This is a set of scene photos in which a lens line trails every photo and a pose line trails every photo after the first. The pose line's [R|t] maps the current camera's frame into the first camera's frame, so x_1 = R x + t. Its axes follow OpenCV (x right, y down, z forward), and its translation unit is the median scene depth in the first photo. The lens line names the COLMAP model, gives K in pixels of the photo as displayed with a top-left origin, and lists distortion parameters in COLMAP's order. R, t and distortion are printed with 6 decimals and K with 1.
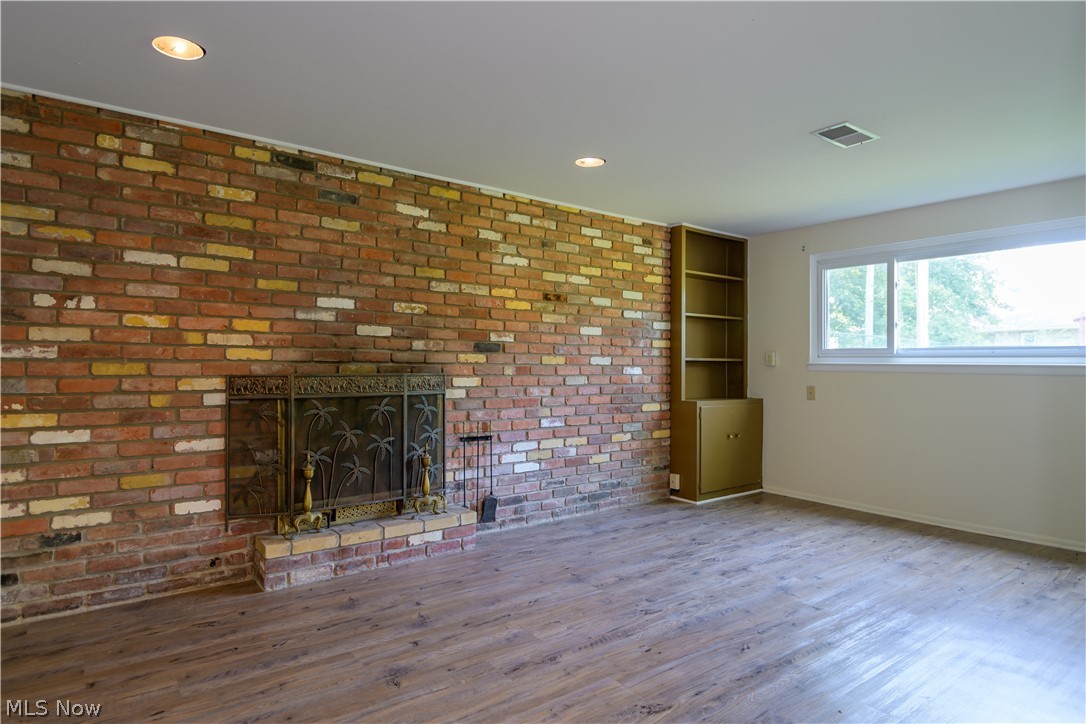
lens RADIAL K [[612.1, 0, 543.0], [0, 612.1, 362.0], [0, 0, 1]] dist [0.000283, -0.001323]
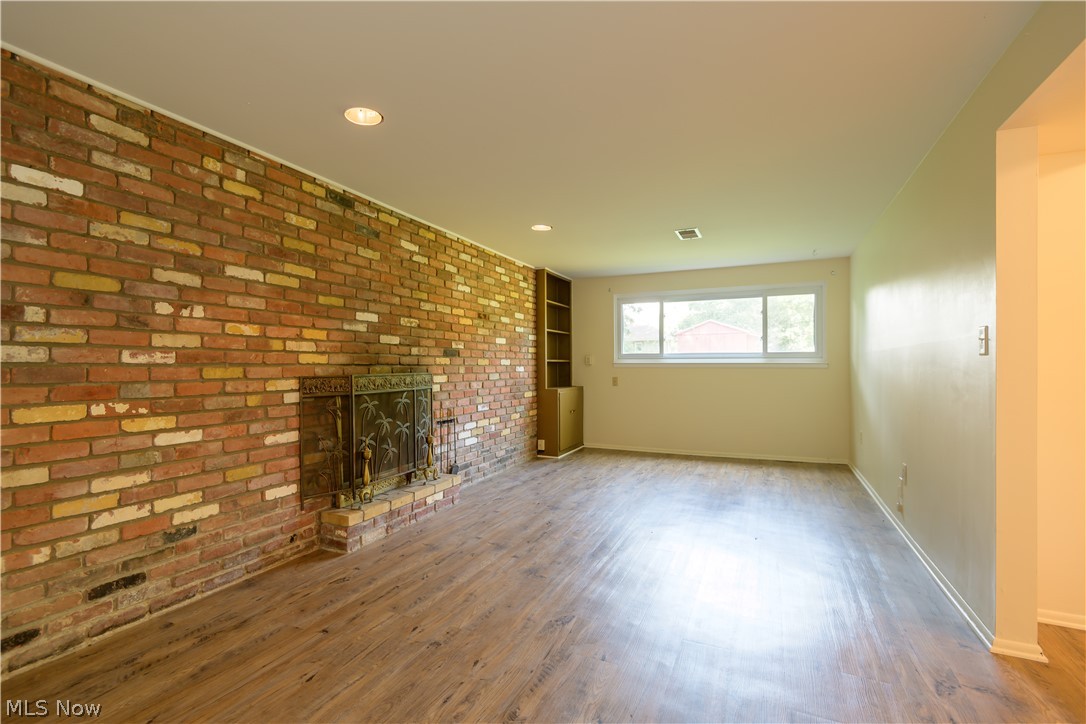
lens RADIAL K [[497.5, 0, 543.0], [0, 497.5, 362.0], [0, 0, 1]] dist [0.000657, 0.000213]
pose [[0.873488, -0.007500, 0.486789, -0.556158], [0.008338, 0.999965, 0.000444, -0.003254], [-0.486775, 0.003671, 0.873520, -0.052627]]
